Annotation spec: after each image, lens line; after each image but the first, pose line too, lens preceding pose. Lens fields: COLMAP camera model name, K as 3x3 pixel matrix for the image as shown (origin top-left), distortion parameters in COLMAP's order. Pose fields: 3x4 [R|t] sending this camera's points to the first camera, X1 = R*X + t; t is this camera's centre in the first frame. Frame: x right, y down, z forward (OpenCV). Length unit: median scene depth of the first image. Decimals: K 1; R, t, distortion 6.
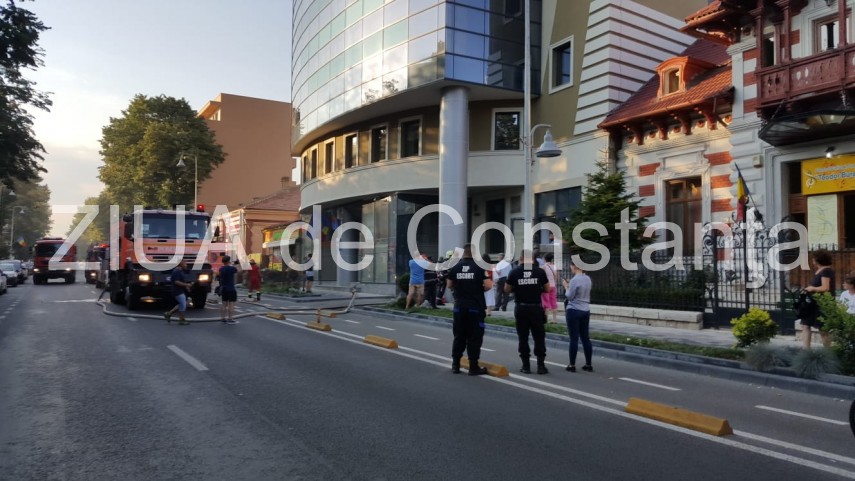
lens RADIAL K [[620.3, 0, 408.2], [0, 620.3, 222.8], [0, 0, 1]] dist [0.083891, -0.113370]
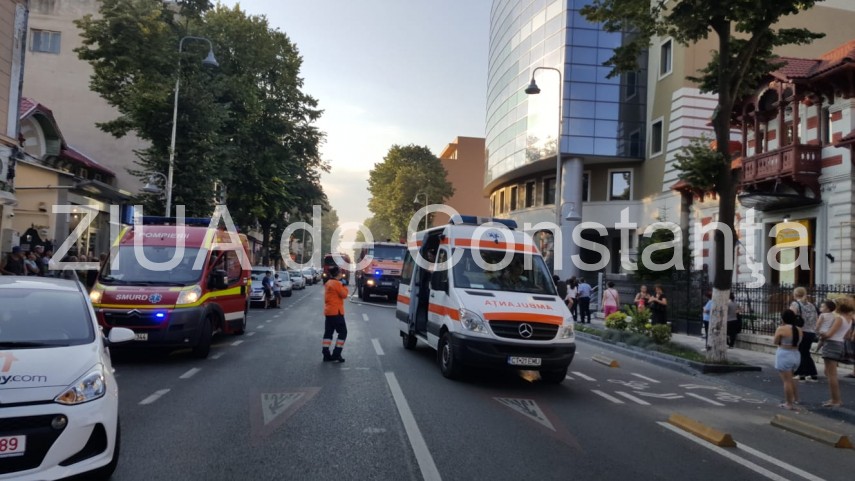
lens RADIAL K [[788.2, 0, 406.0], [0, 788.2, 241.3], [0, 0, 1]] dist [0.125796, -0.332071]
pose [[0.894181, 0.027313, -0.446871, 0.557846], [-0.019809, 0.999574, 0.021457, -0.064059], [0.447266, -0.010335, 0.894341, -0.776341]]
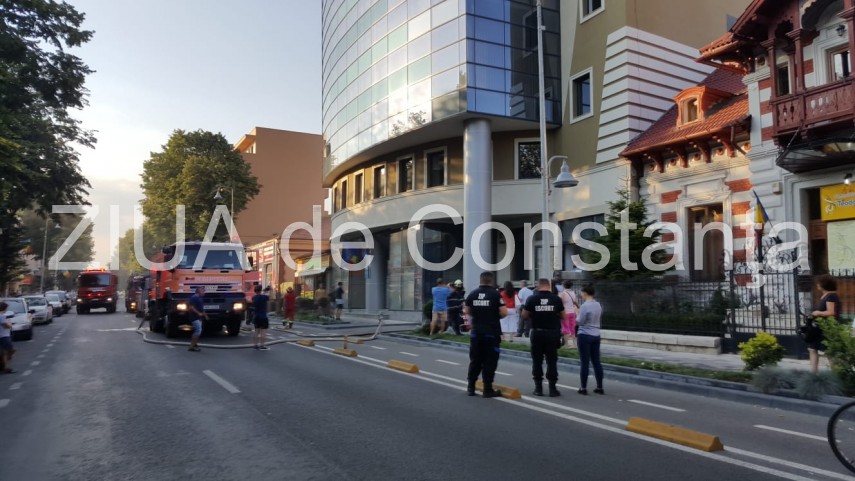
lens RADIAL K [[628.1, 0, 415.2], [0, 628.1, 224.1], [0, 0, 1]] dist [0.095612, -0.147876]
pose [[0.998863, -0.012098, -0.046123, 0.017535], [0.010240, 0.999135, -0.040313, -0.003232], [0.046571, 0.039795, 0.998122, -0.042411]]
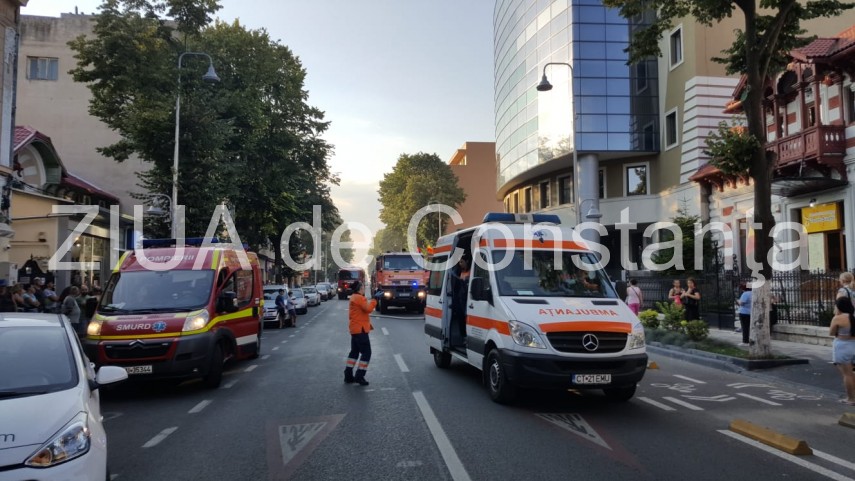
lens RADIAL K [[774.6, 0, 425.8], [0, 774.6, 210.7], [0, 0, 1]] dist [0.128581, -0.310734]
pose [[0.899226, -0.048993, -0.434732, 0.511910], [0.039654, 0.998747, -0.030533, -0.059014], [0.435683, 0.010217, 0.900042, -0.710294]]
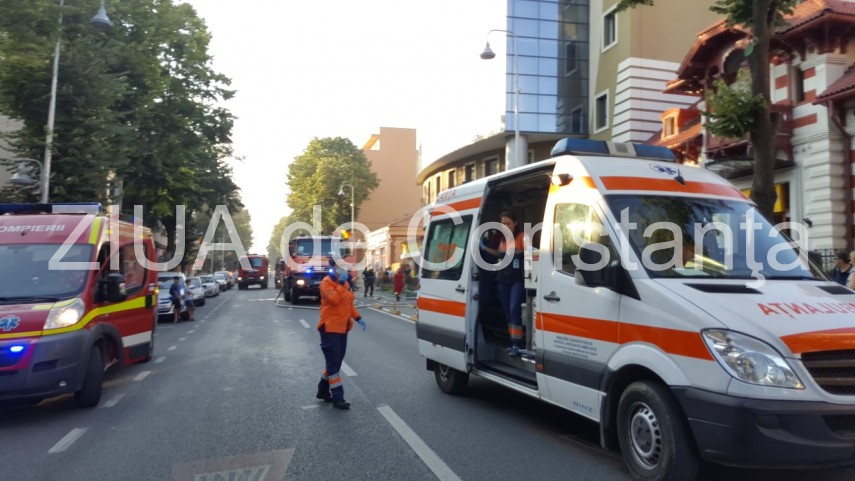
lens RADIAL K [[720.3, 0, 464.5], [0, 720.3, 176.6], [0, 0, 1]] dist [0.064133, -0.157888]
pose [[0.969170, -0.044622, -0.242317, 0.342985], [0.029525, 0.997410, -0.065582, -0.034615], [0.244616, 0.056406, 0.967978, -0.514034]]
